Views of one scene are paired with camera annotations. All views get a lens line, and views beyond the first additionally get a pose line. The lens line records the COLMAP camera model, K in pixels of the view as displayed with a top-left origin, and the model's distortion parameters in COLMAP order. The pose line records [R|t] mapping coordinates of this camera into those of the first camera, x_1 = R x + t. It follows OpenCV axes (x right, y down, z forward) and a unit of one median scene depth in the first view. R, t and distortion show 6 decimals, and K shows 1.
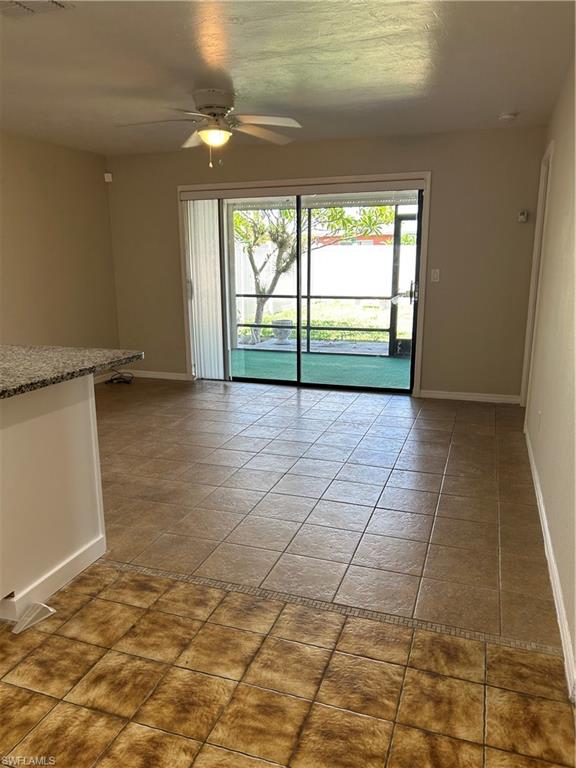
lens RADIAL K [[577.3, 0, 287.7], [0, 577.3, 384.5], [0, 0, 1]] dist [0.007115, 0.003075]
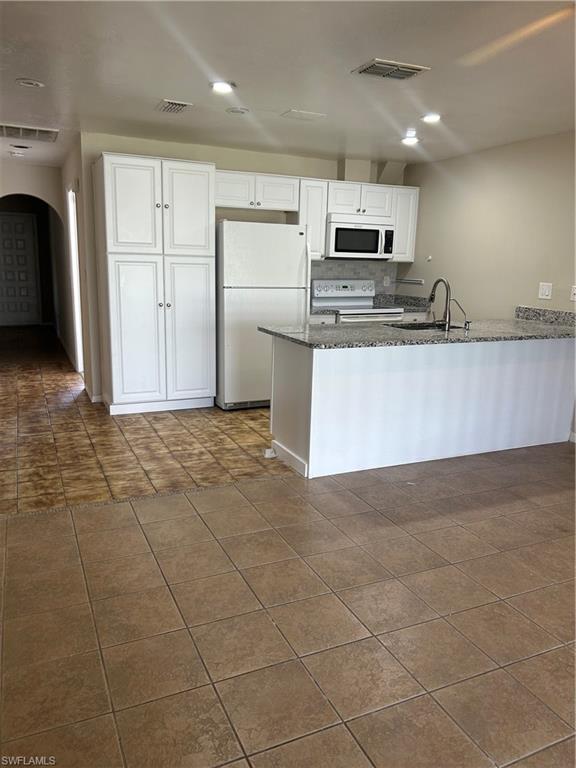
lens RADIAL K [[577.3, 0, 287.6], [0, 577.3, 384.0], [0, 0, 1]] dist [0.007115, 0.003075]
pose [[-0.721962, 0.138902, -0.677847, 0.867971], [-0.169077, 0.914532, 0.367483, -0.577252], [0.670957, 0.379917, -0.636773, 2.473807]]
